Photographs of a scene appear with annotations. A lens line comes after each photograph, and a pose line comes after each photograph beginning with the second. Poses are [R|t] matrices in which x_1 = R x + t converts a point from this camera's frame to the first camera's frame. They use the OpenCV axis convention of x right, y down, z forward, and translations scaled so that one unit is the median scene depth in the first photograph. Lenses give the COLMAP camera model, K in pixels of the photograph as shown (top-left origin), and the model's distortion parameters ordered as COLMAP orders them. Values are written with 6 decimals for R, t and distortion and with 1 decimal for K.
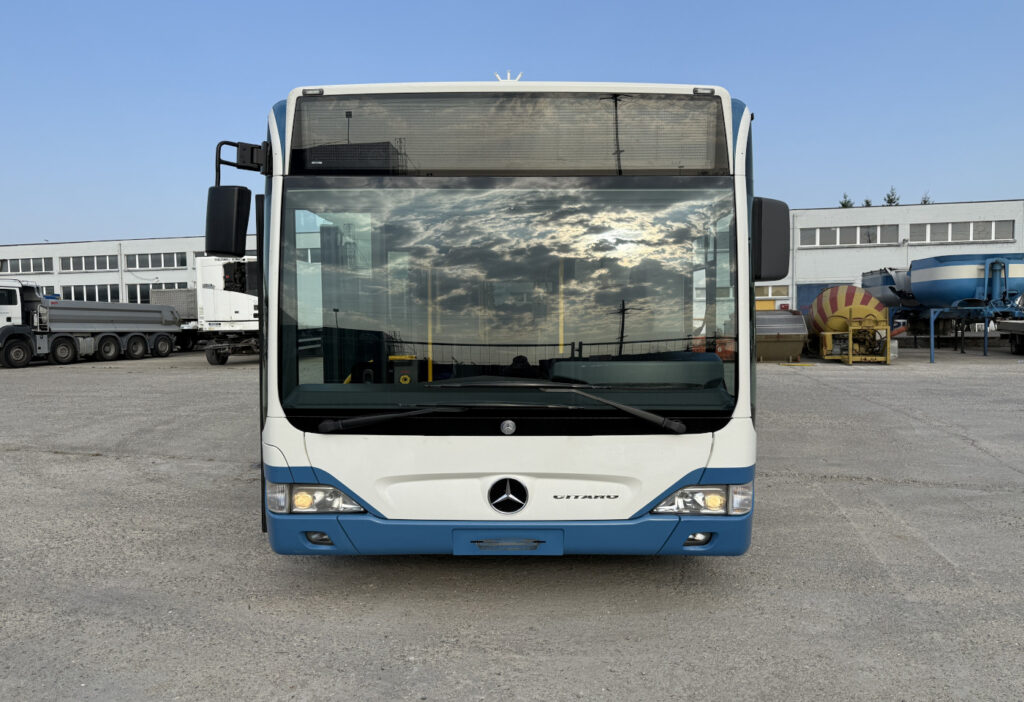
lens RADIAL K [[766.8, 0, 506.7], [0, 766.8, 356.4], [0, 0, 1]] dist [-0.002792, 0.002527]
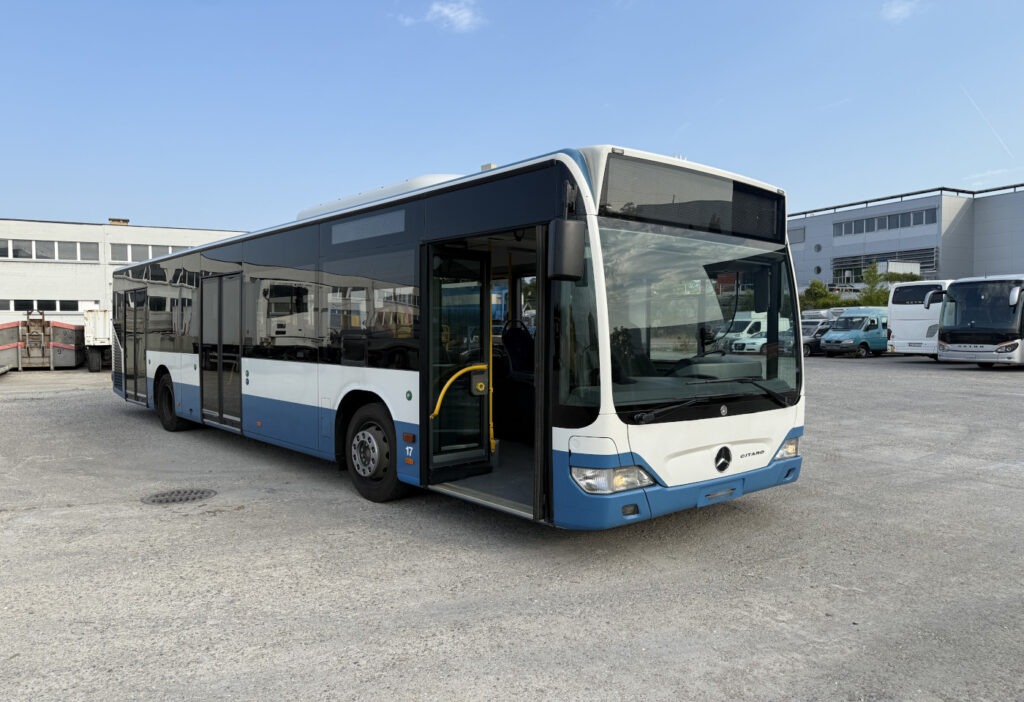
lens RADIAL K [[732.9, 0, 513.6], [0, 732.9, 344.7], [0, 0, 1]] dist [0.026049, -0.046376]
pose [[0.730354, 0.002047, 0.683066, -1.207199], [0.019453, 0.999528, -0.023794, -0.005923], [-0.682792, 0.030665, 0.729969, 0.258072]]
